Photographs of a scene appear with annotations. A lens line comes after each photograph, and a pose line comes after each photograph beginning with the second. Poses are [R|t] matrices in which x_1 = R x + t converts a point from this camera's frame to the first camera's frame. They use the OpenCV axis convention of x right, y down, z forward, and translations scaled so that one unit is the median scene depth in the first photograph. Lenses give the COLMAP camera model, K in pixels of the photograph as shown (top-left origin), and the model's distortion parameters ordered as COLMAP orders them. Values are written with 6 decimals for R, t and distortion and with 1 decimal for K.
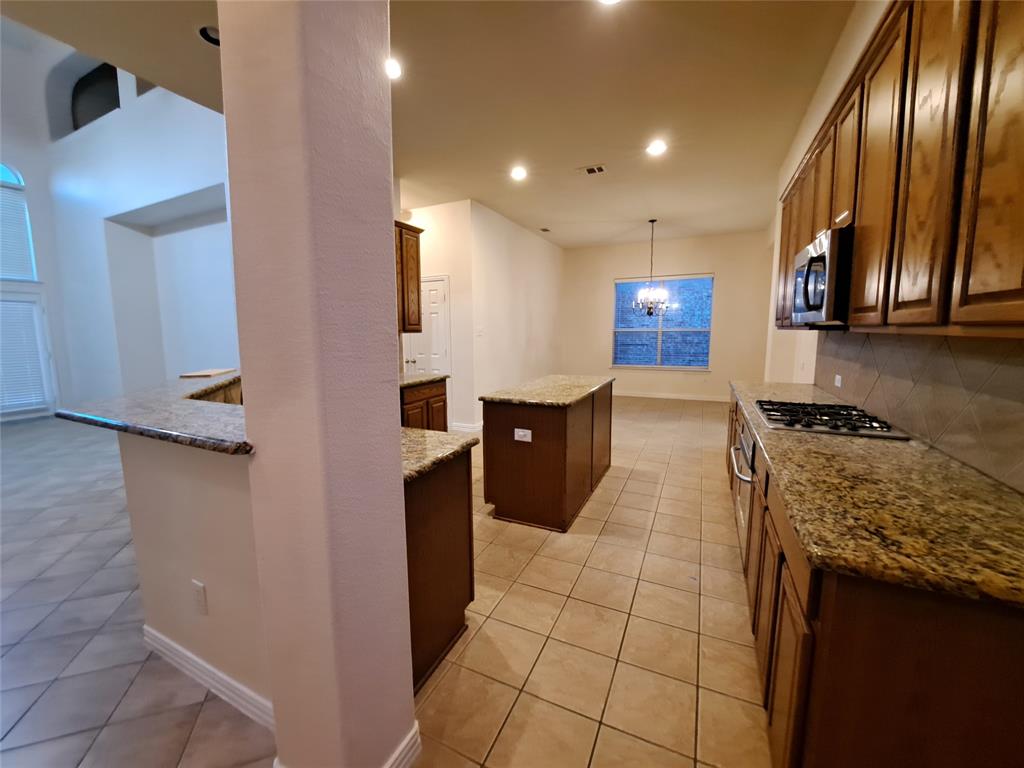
lens RADIAL K [[408.1, 0, 504.0], [0, 408.1, 379.5], [0, 0, 1]] dist [-0.009286, -0.000738]
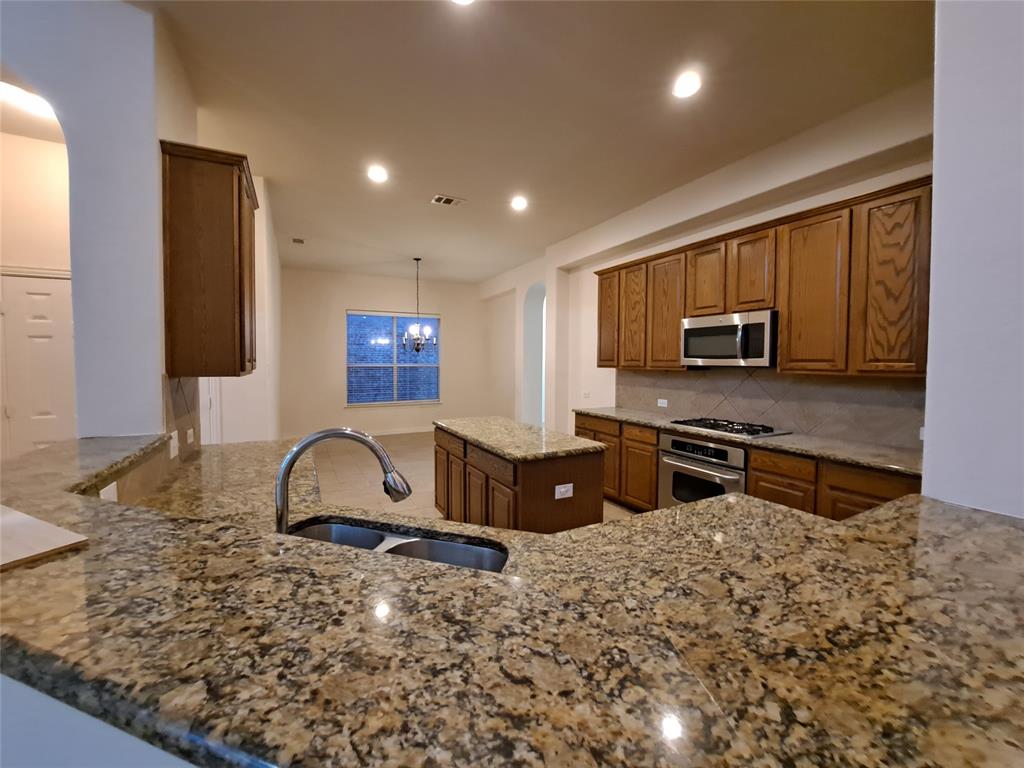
lens RADIAL K [[408.1, 0, 505.2], [0, 408.1, 379.6], [0, 0, 1]] dist [-0.009286, -0.000738]
pose [[0.615170, -0.023438, 0.788046, -0.570503], [0.086322, 0.995551, -0.037775, -0.063162], [-0.783655, 0.091264, 0.614456, 0.436370]]
